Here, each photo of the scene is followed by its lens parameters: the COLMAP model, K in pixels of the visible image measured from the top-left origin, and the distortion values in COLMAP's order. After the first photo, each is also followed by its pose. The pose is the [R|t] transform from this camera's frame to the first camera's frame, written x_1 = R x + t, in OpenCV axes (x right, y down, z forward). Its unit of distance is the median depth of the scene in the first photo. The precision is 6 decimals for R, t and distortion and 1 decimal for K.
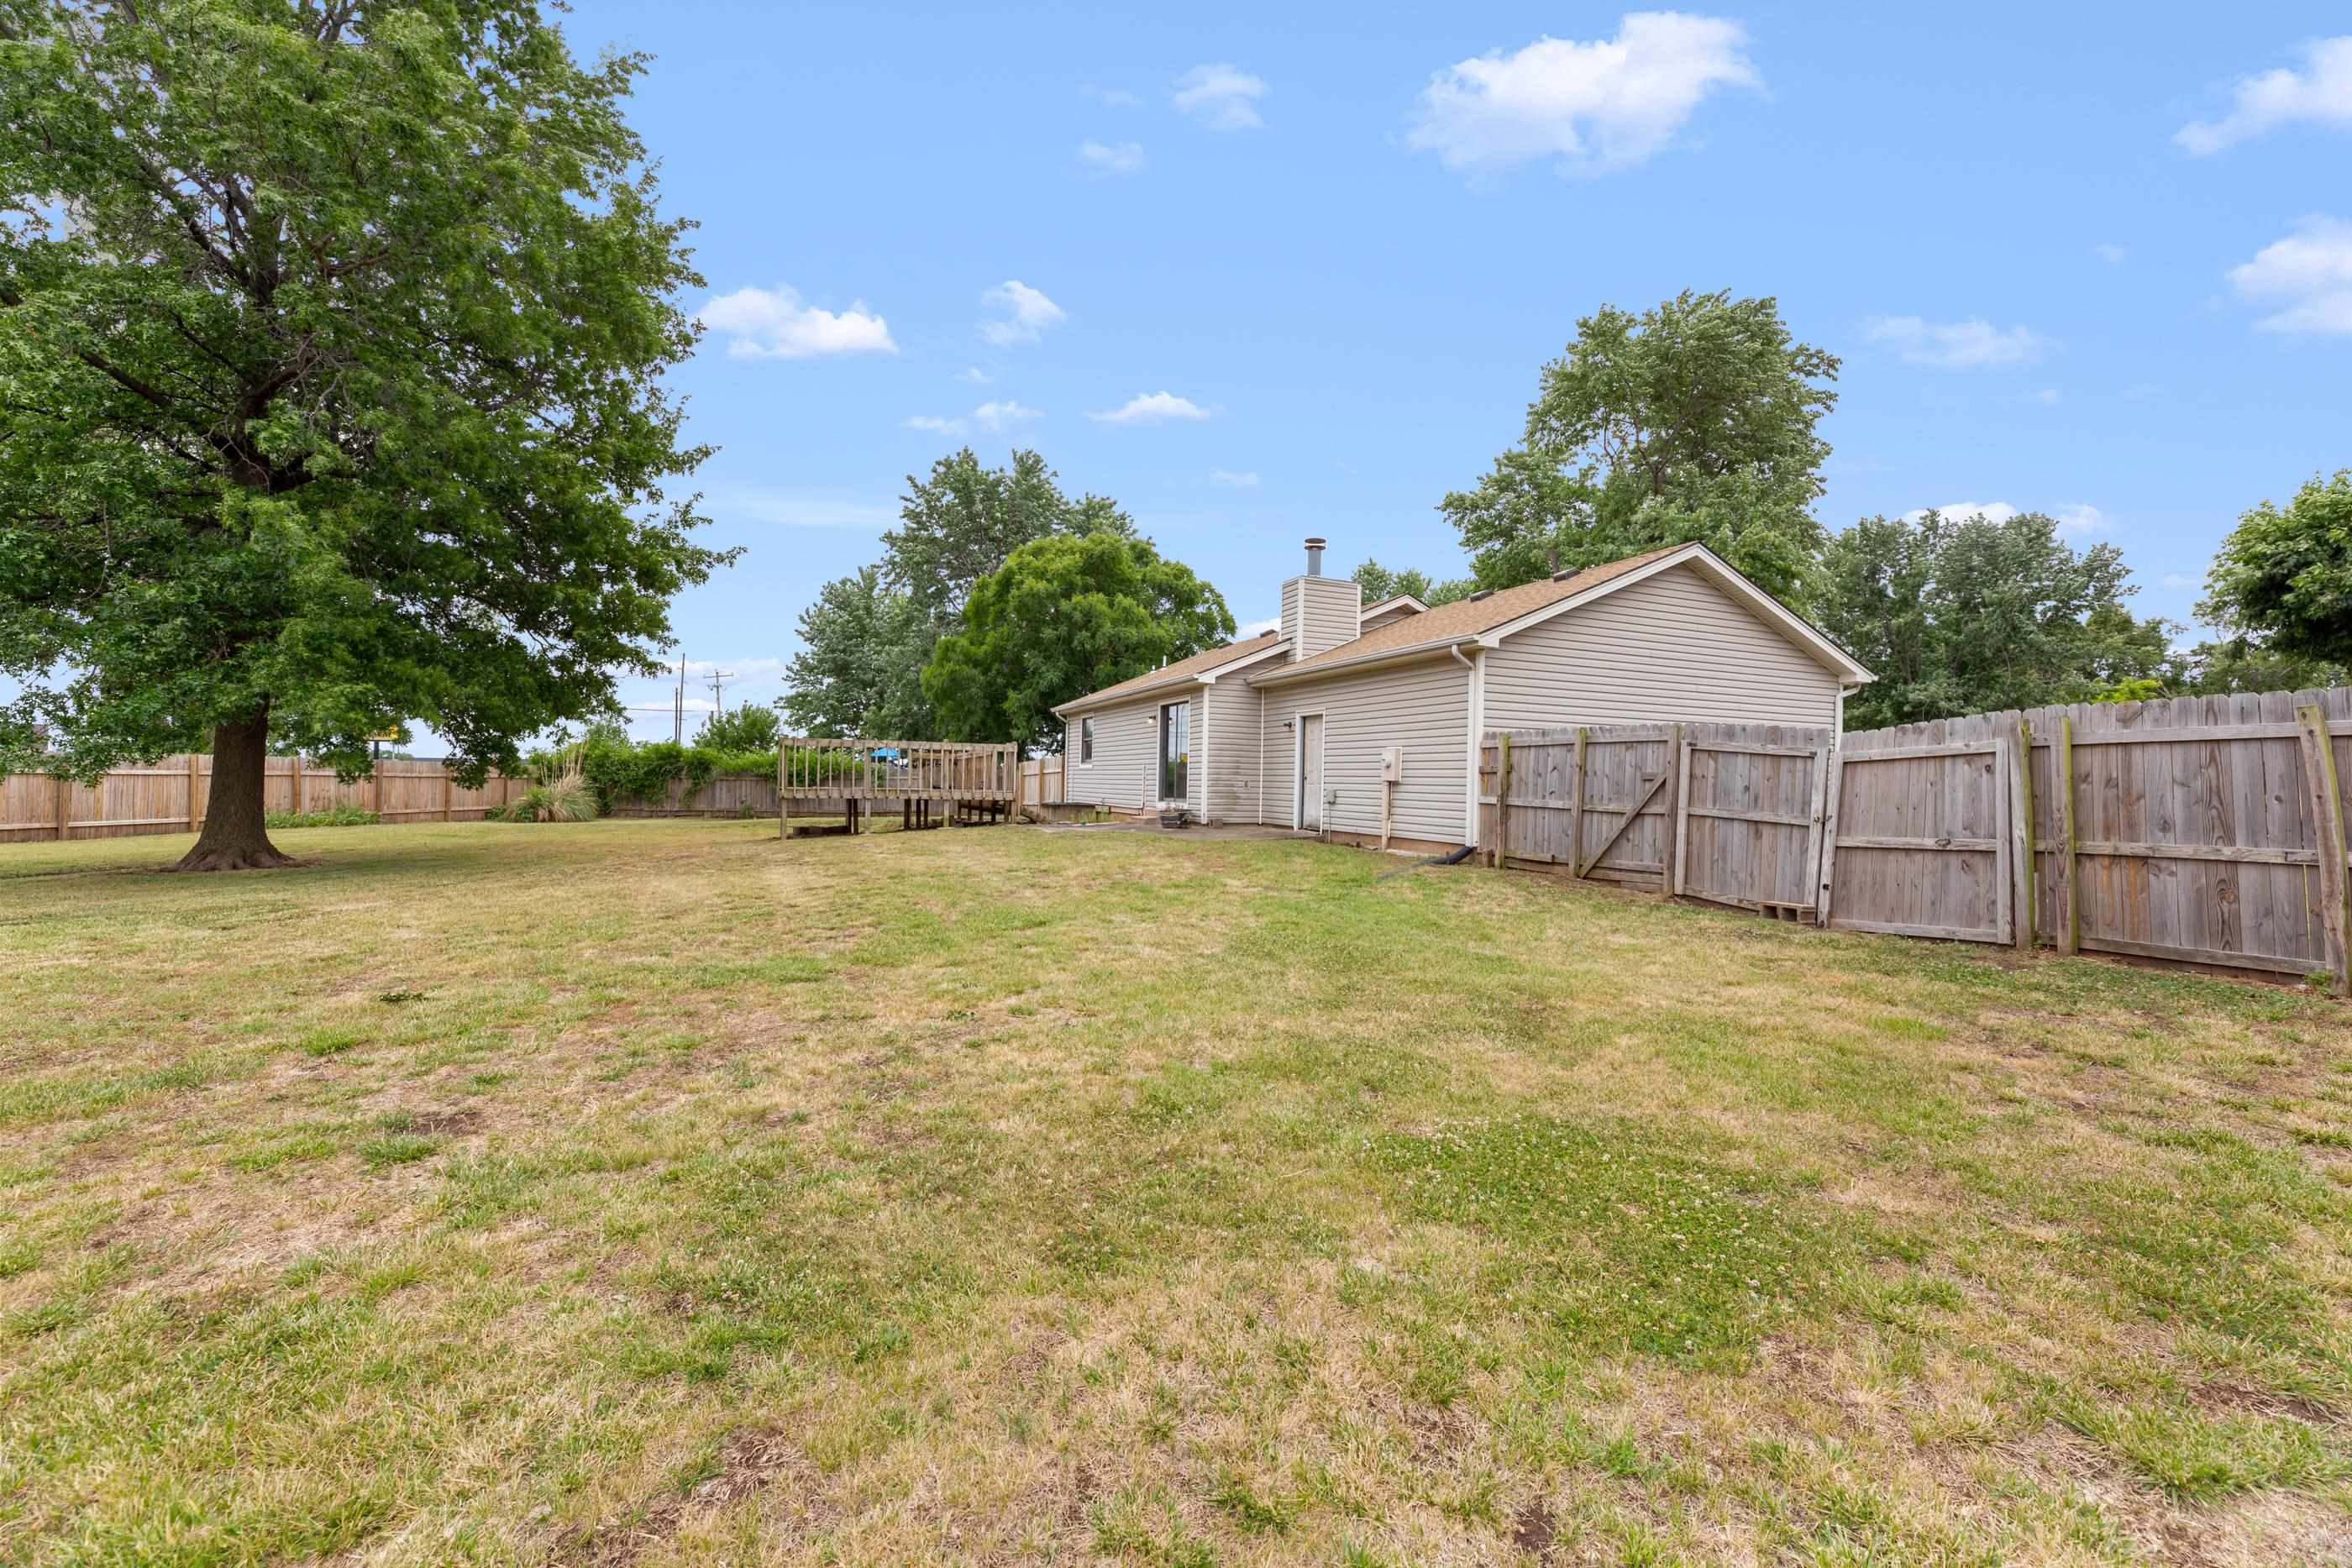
lens RADIAL K [[963.1, 0, 1175.7], [0, 963.1, 758.0], [0, 0, 1]] dist [-0.000550, 0.000059]
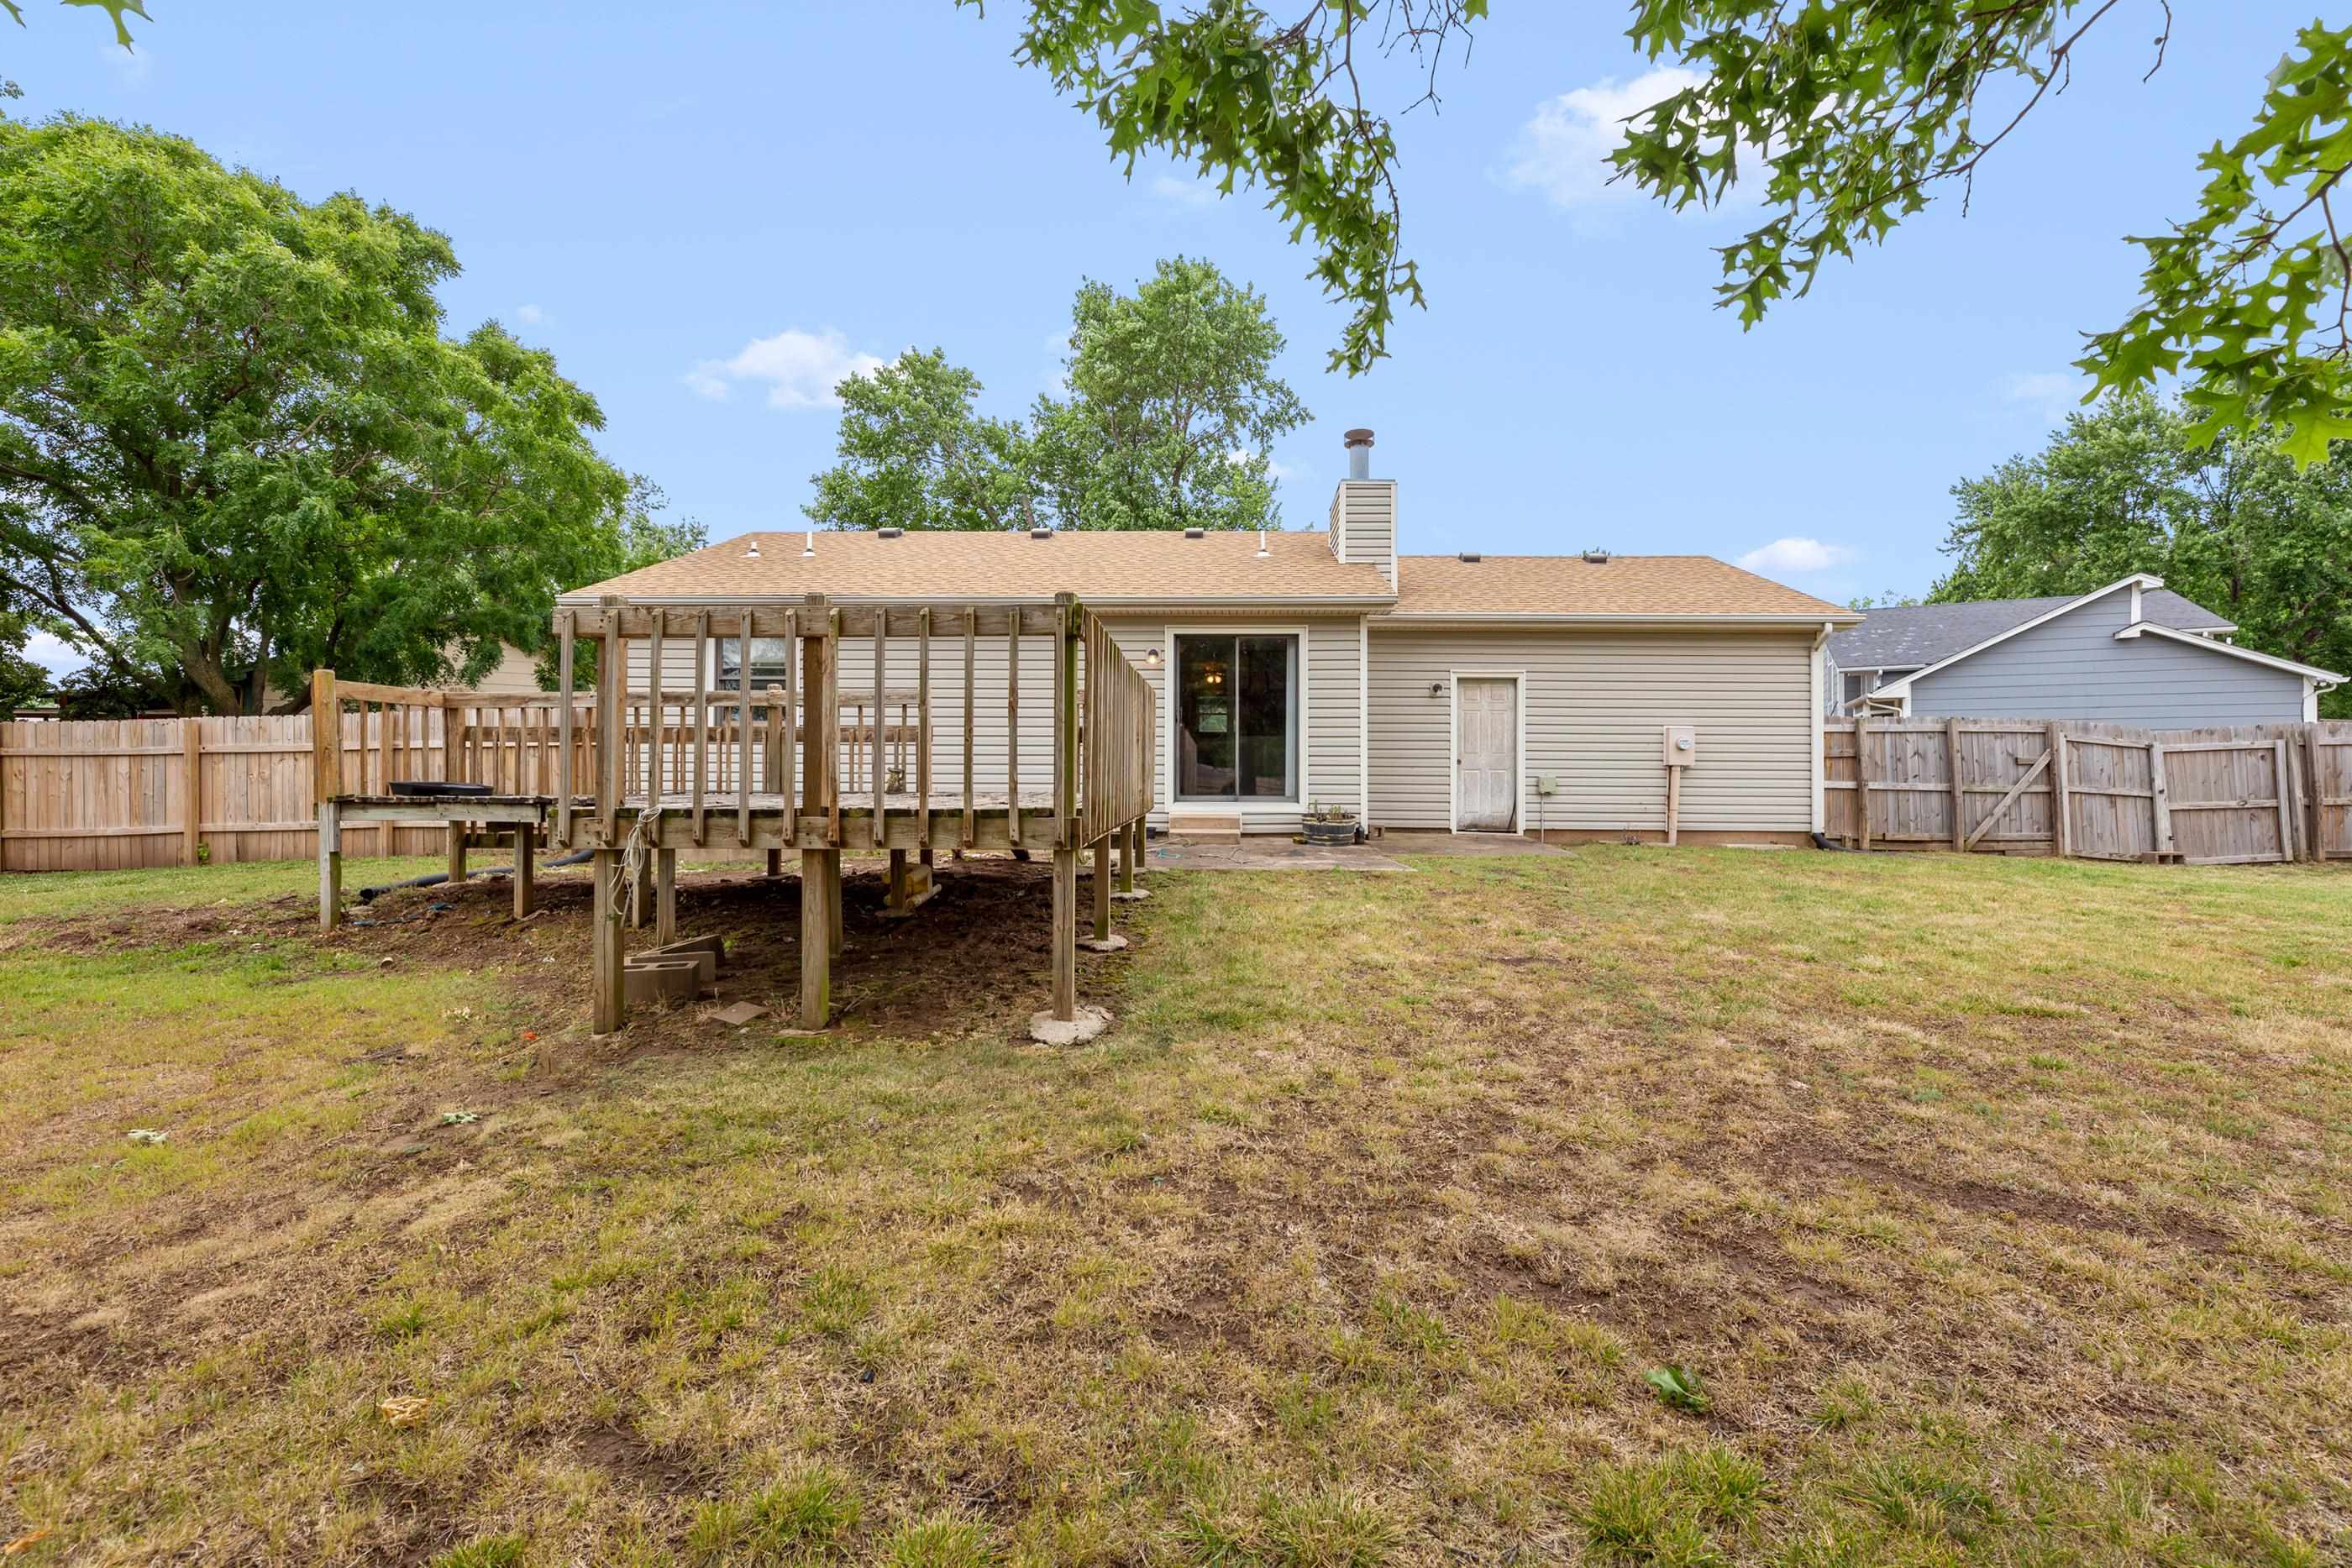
lens RADIAL K [[963.1, 0, 1175.7], [0, 963.1, 758.0], [0, 0, 1]] dist [-0.000550, 0.000059]
pose [[0.378445, 0.001061, 0.925623, -1.018698], [-0.021719, 0.999734, 0.007734, 0.028001], [-0.925369, -0.023030, 0.378367, 1.505204]]
